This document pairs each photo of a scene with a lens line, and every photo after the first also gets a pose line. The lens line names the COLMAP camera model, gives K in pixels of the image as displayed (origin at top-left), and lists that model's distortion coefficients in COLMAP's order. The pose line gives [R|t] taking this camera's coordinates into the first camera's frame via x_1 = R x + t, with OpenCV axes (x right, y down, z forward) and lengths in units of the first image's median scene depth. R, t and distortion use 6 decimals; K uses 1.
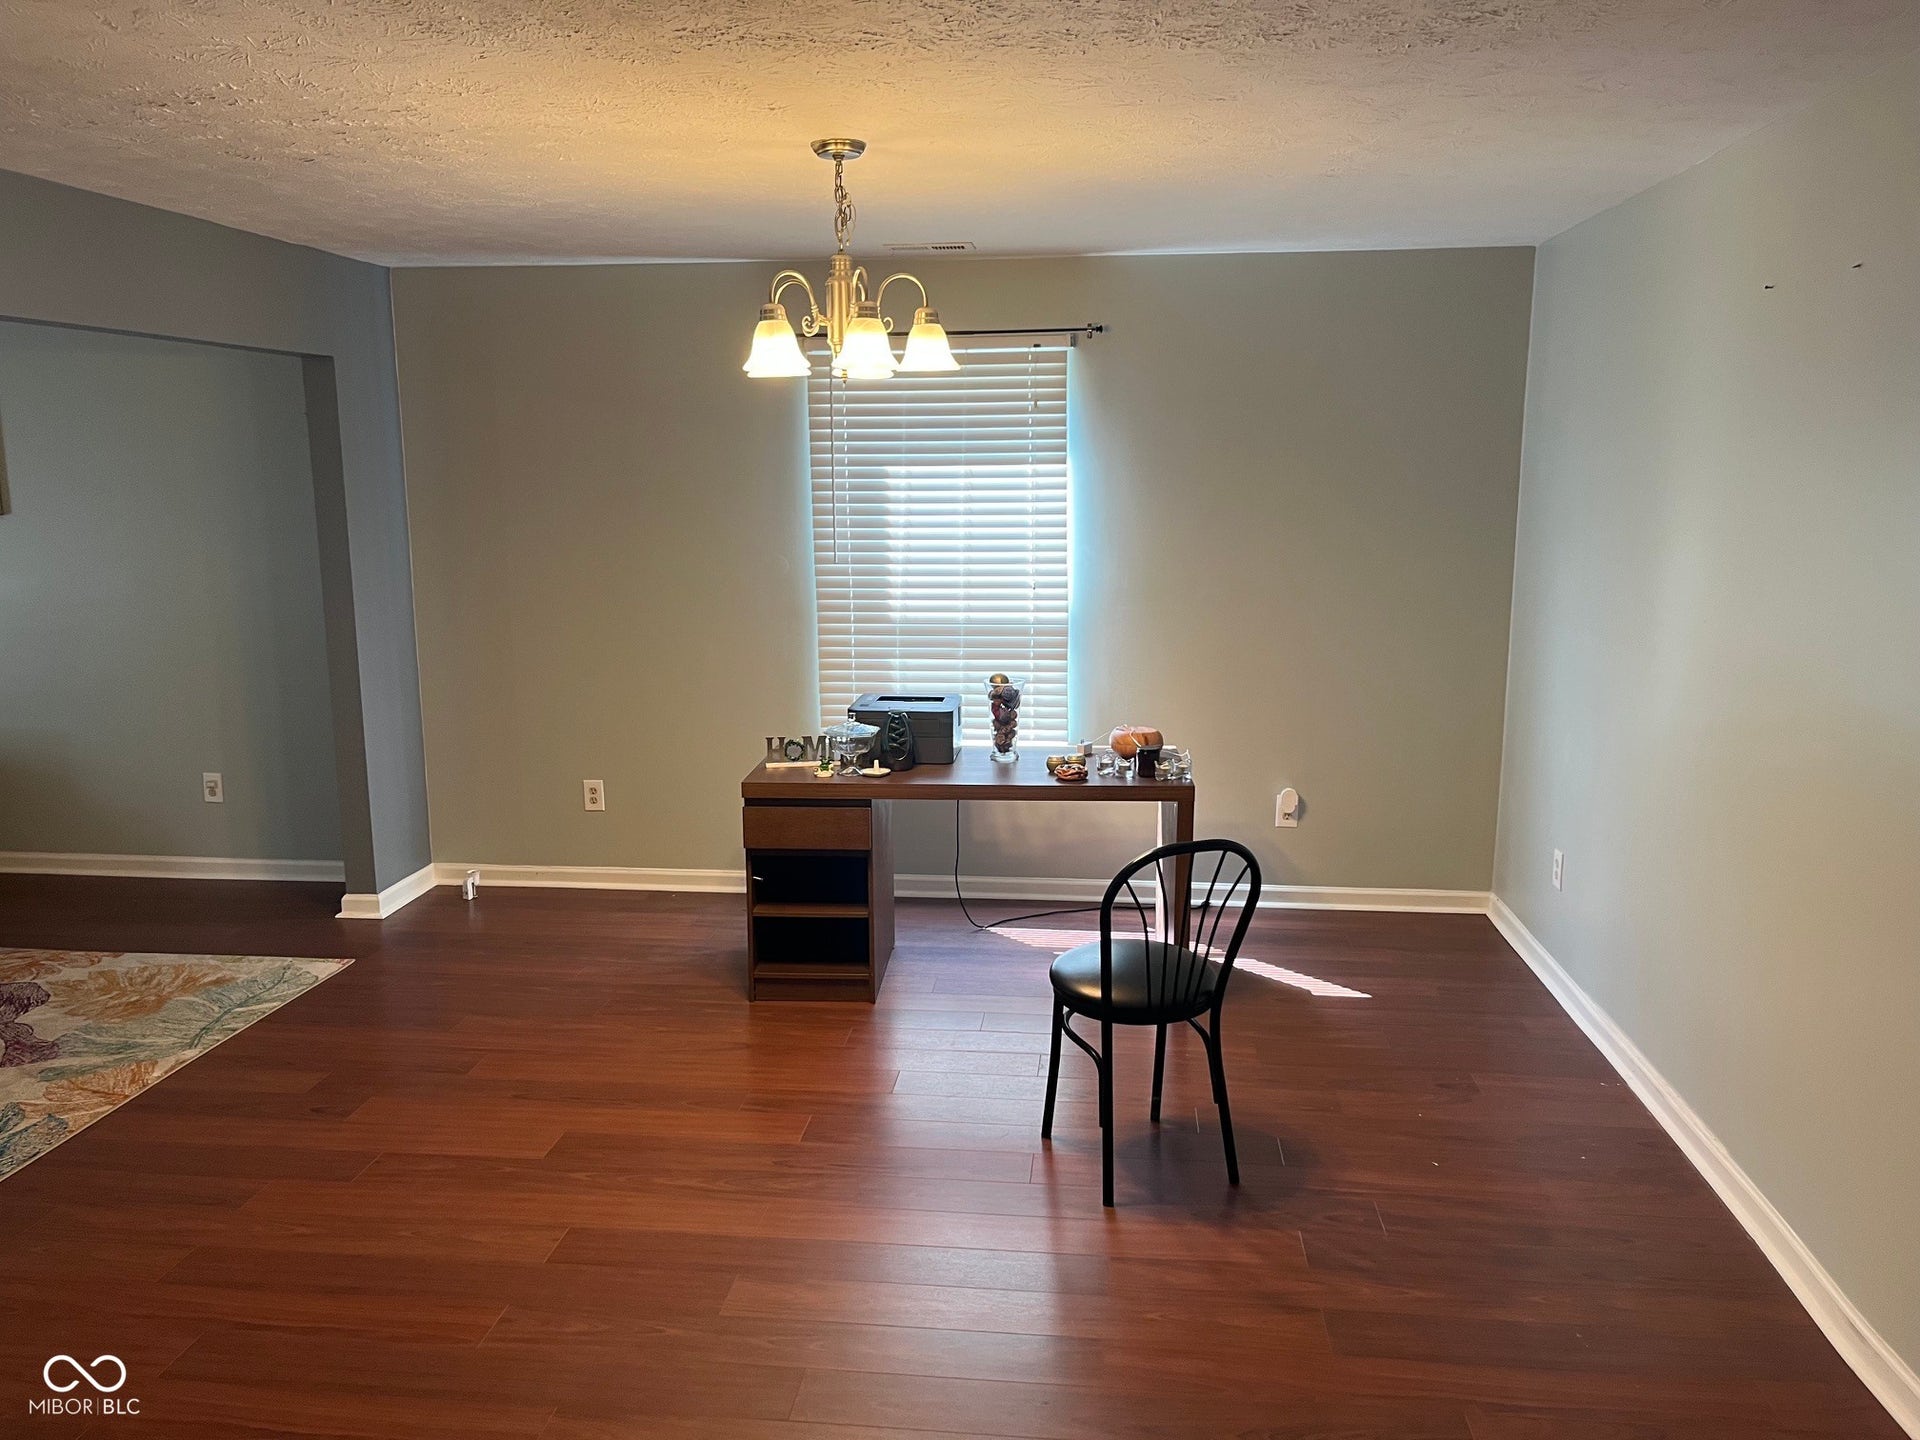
lens RADIAL K [[1439.8, 0, 959.6], [0, 1439.8, 720.3], [0, 0, 1]] dist [0.045919, -0.068747]
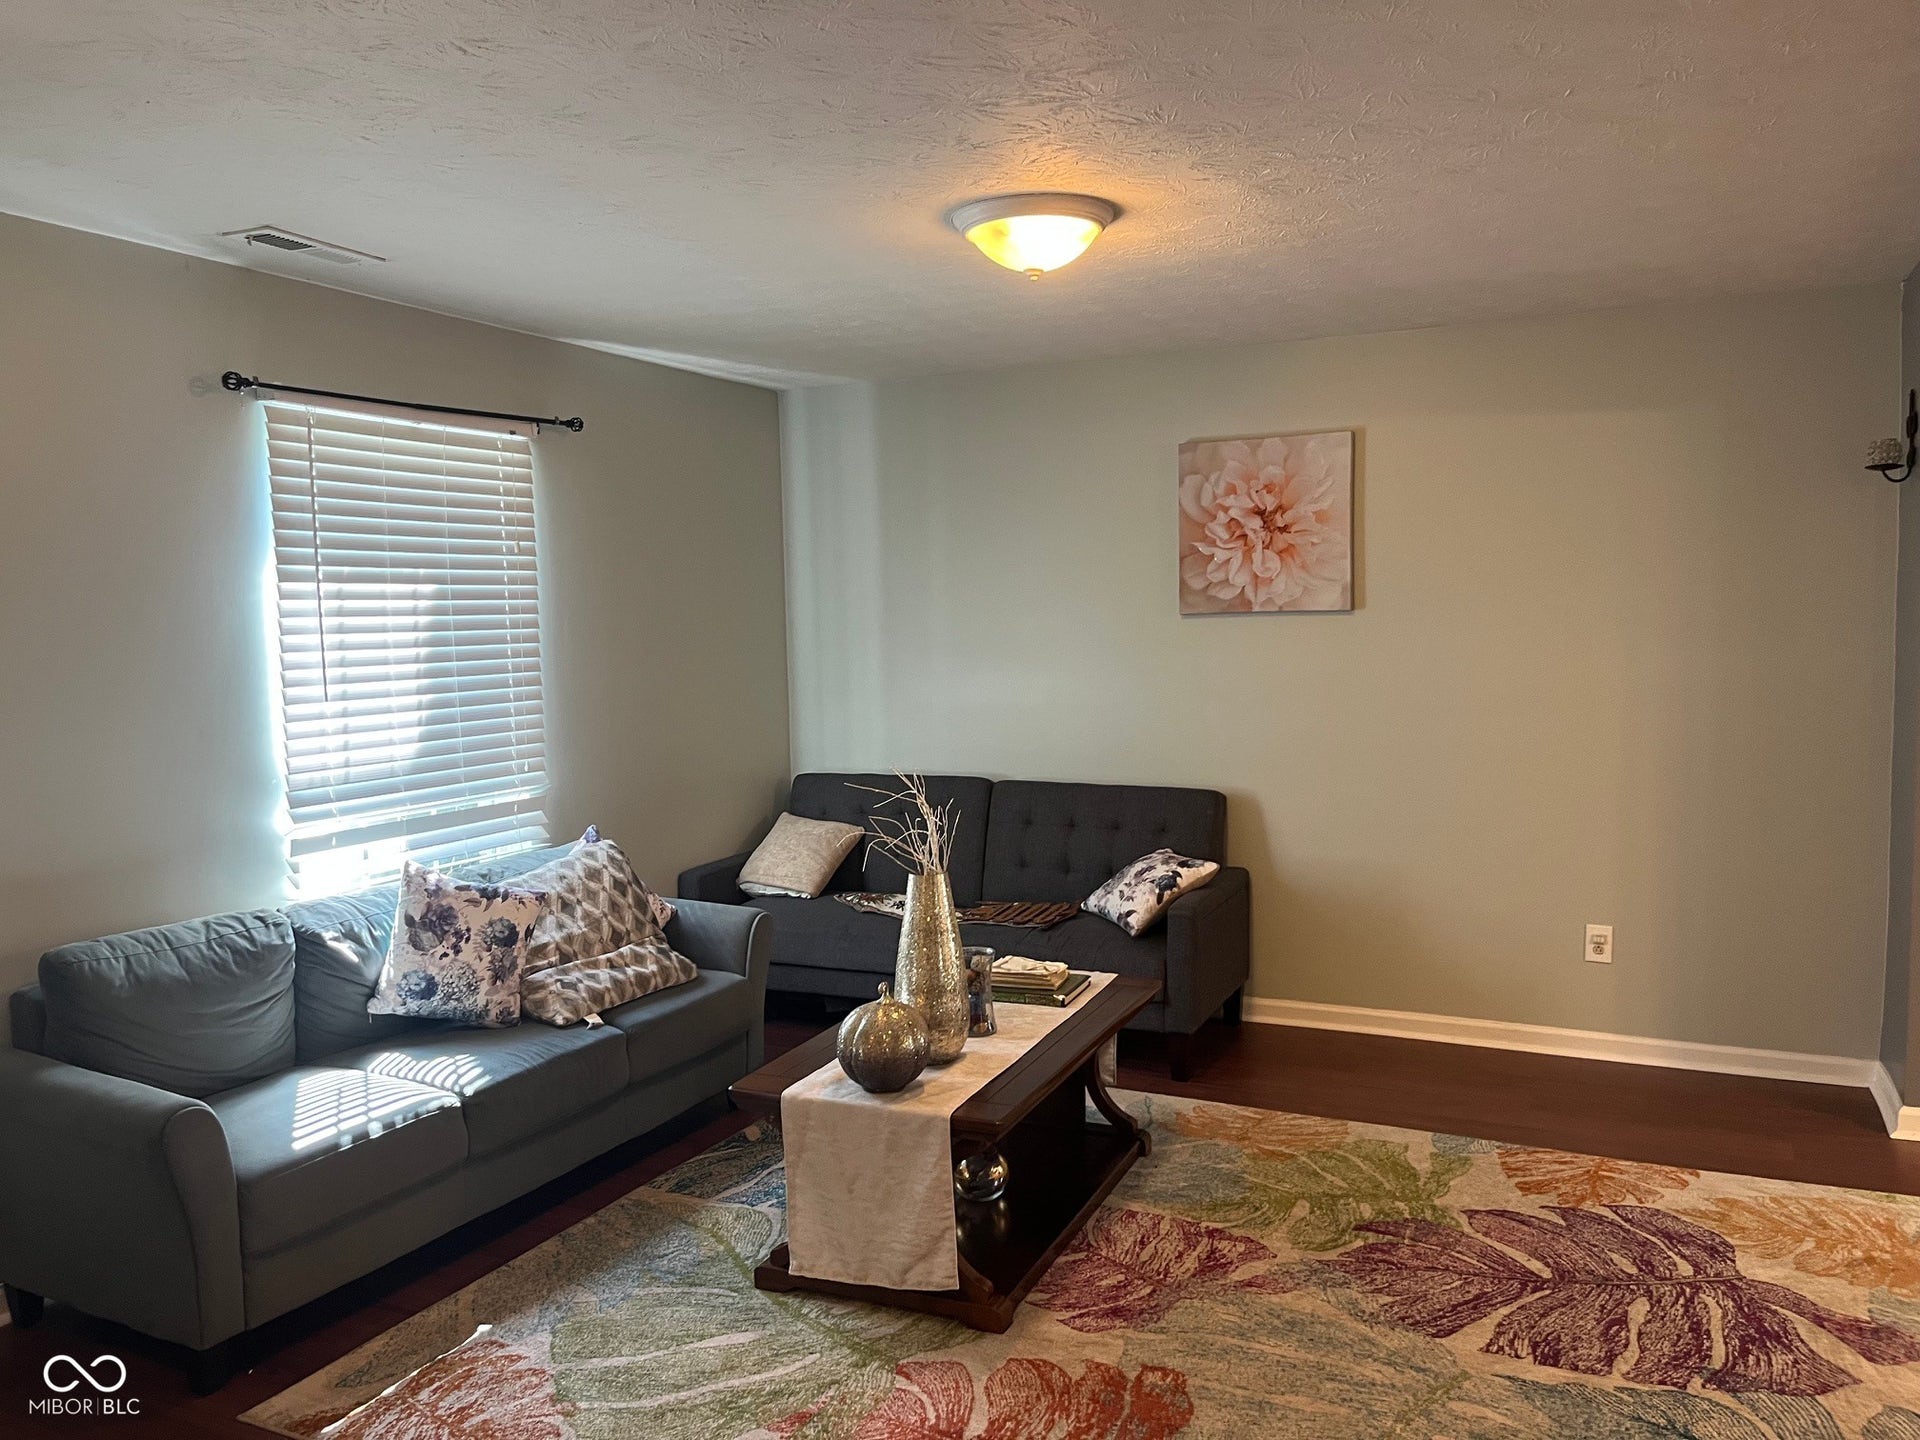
lens RADIAL K [[1439.8, 0, 959.7], [0, 1439.8, 719.2], [0, 0, 1]] dist [0.045919, -0.068747]
pose [[0.952254, 0.017133, -0.304826, -0.663072], [-0.044110, 0.995669, -0.081835, 0.004395], [0.302103, 0.091373, 0.948886, 0.131810]]
